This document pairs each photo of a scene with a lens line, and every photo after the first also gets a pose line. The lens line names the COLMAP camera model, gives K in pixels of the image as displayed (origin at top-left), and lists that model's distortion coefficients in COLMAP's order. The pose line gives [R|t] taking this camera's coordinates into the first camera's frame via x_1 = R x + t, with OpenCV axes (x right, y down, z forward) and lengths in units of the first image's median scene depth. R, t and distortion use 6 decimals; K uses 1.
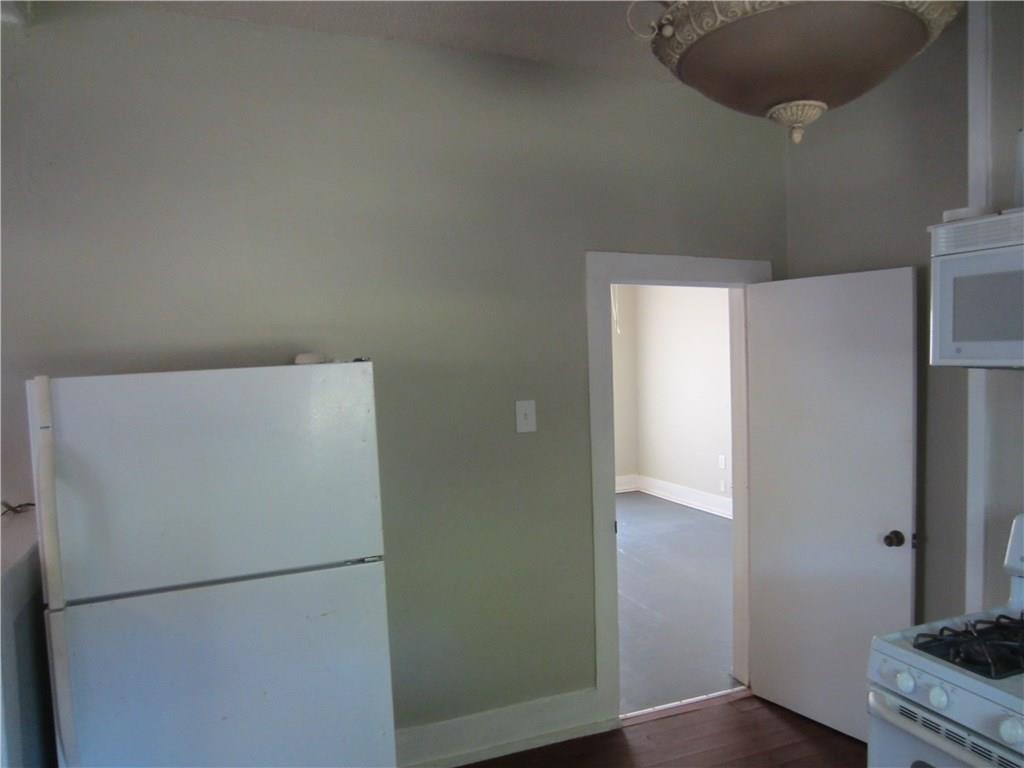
lens RADIAL K [[727.5, 0, 511.5], [0, 727.5, 386.4], [0, 0, 1]] dist [-0.023732, 0.017446]
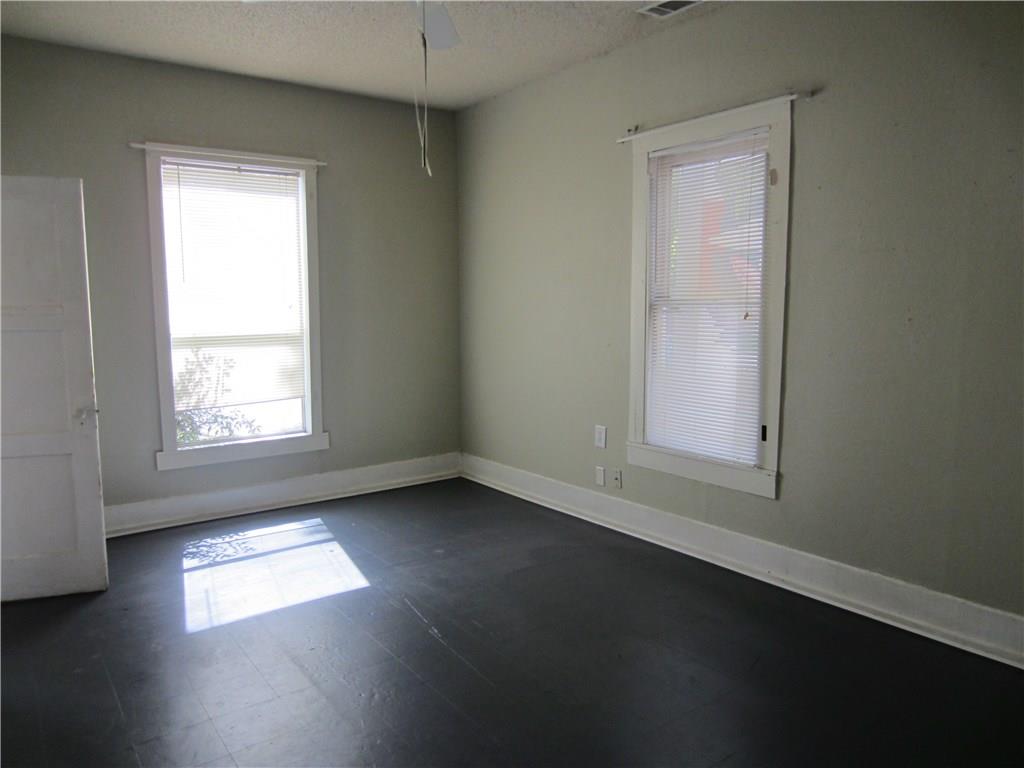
lens RADIAL K [[727.5, 0, 509.2], [0, 727.5, 381.2], [0, 0, 1]] dist [-0.023732, 0.017446]
pose [[0.969189, -0.005234, 0.246264, 0.066917], [-0.007698, 0.998642, 0.051519, 0.027120], [-0.246199, -0.051827, 0.967833, 0.432259]]
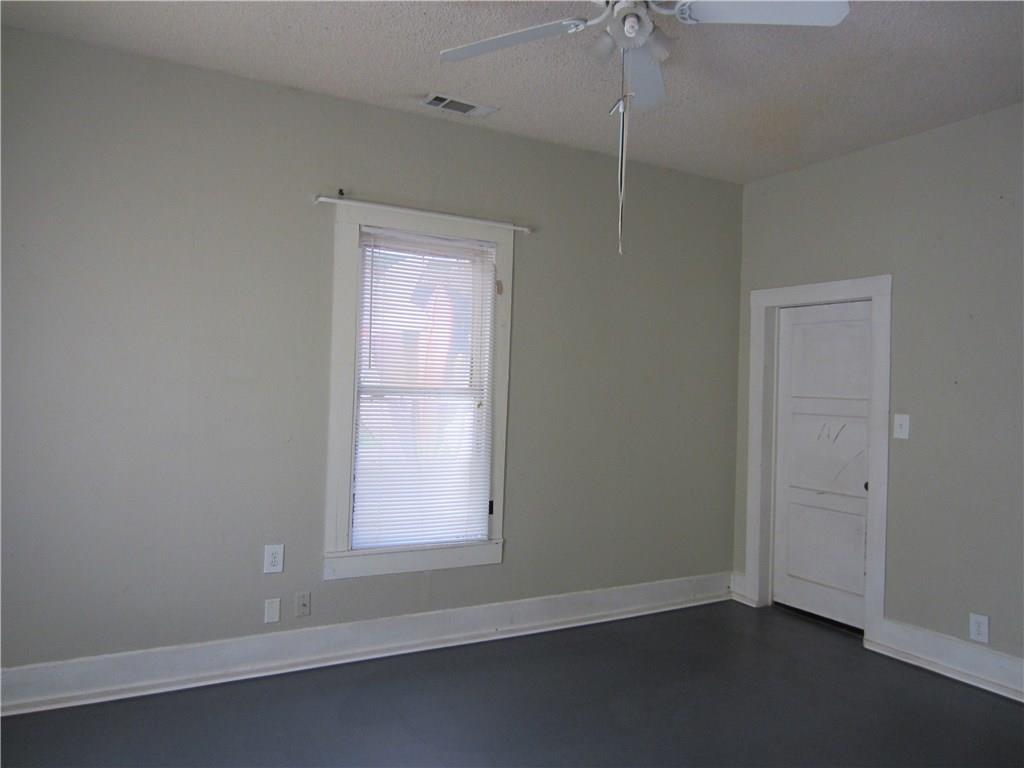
lens RADIAL K [[727.5, 0, 510.4], [0, 727.5, 386.3], [0, 0, 1]] dist [-0.023732, 0.017446]
pose [[-0.109624, 0.022705, 0.993714, -0.194559], [0.025394, 0.999477, -0.020036, 0.005530], [-0.993649, 0.023038, -0.110143, 0.892742]]
